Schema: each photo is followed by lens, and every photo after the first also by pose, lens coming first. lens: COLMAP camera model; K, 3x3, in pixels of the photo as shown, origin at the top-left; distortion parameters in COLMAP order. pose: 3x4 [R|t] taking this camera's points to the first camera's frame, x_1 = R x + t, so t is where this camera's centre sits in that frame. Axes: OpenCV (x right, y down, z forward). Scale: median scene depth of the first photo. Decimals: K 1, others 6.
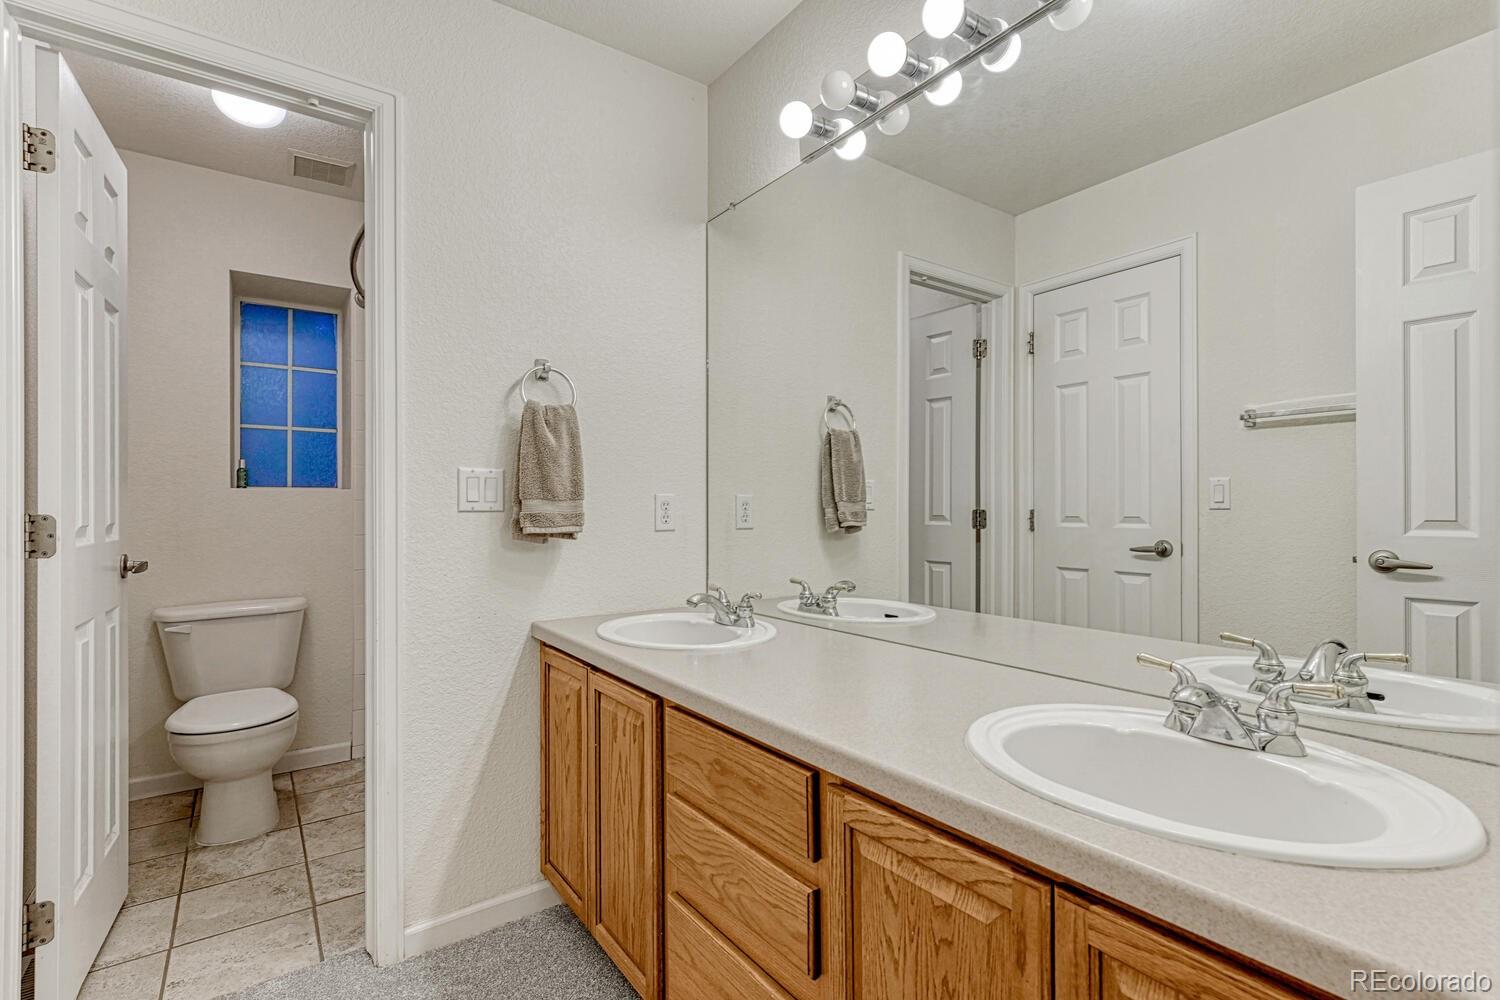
lens RADIAL K [[699.3, 0, 750.0], [0, 699.3, 500.0], [0, 0, 1]] dist [-0.000768, -0.000098]
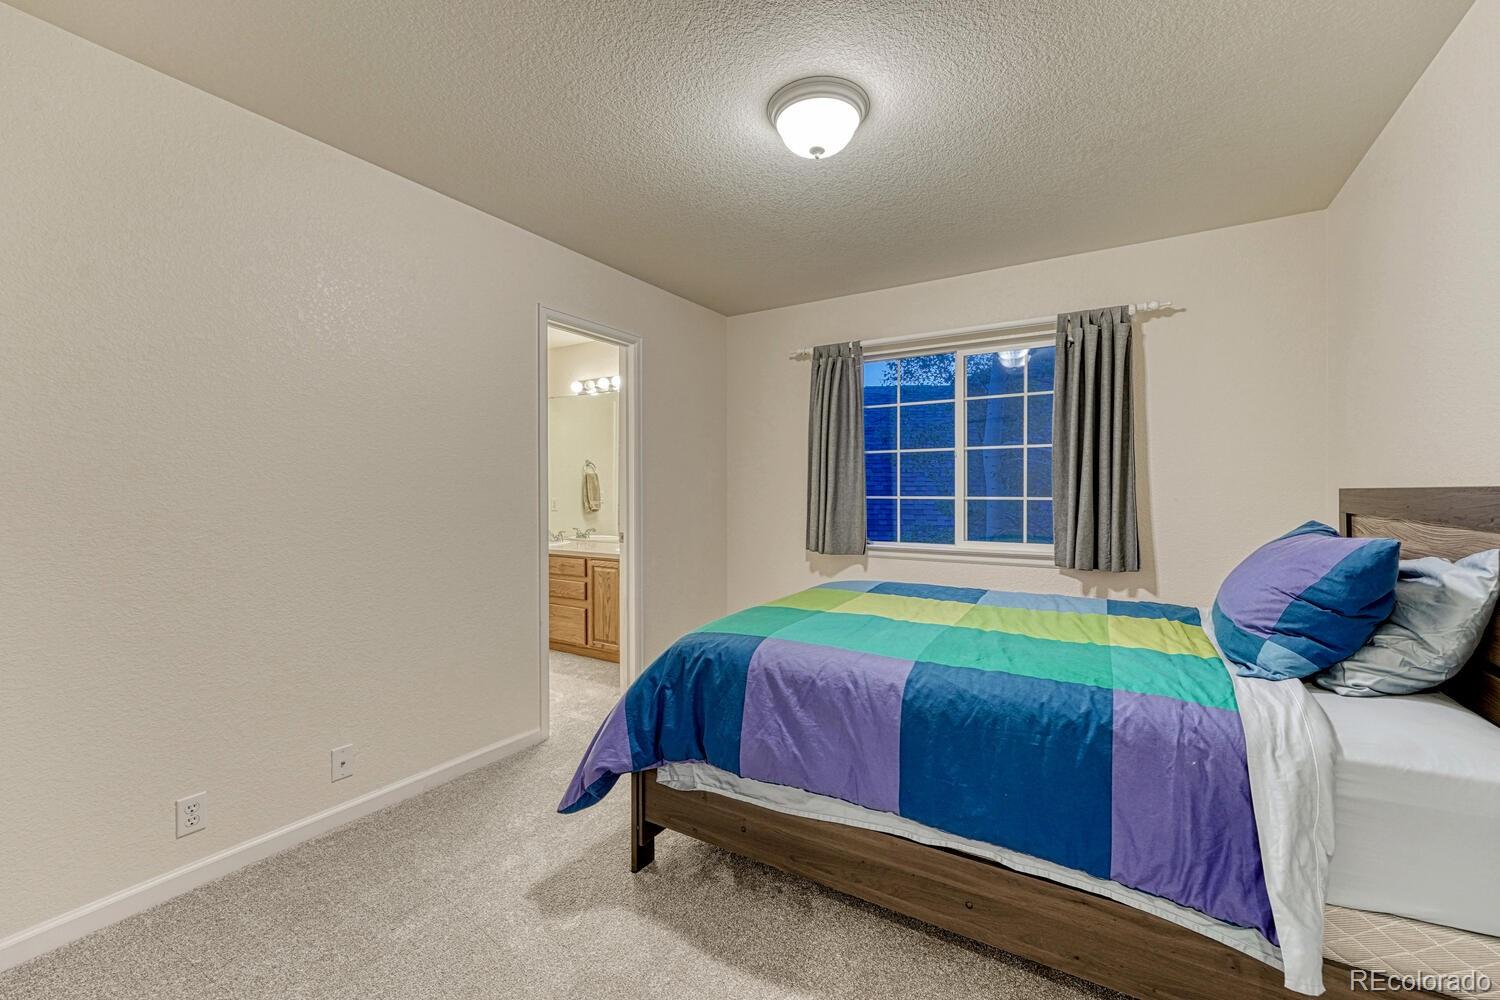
lens RADIAL K [[605.7, 0, 757.4], [0, 605.7, 502.9], [0, 0, 1]] dist [-0.009916, 0.000080]
pose [[0.921640, -0.006730, 0.387988, -0.211072], [-0.003514, 0.999664, 0.025688, -0.058169], [-0.388030, -0.025038, 0.921306, -1.613090]]
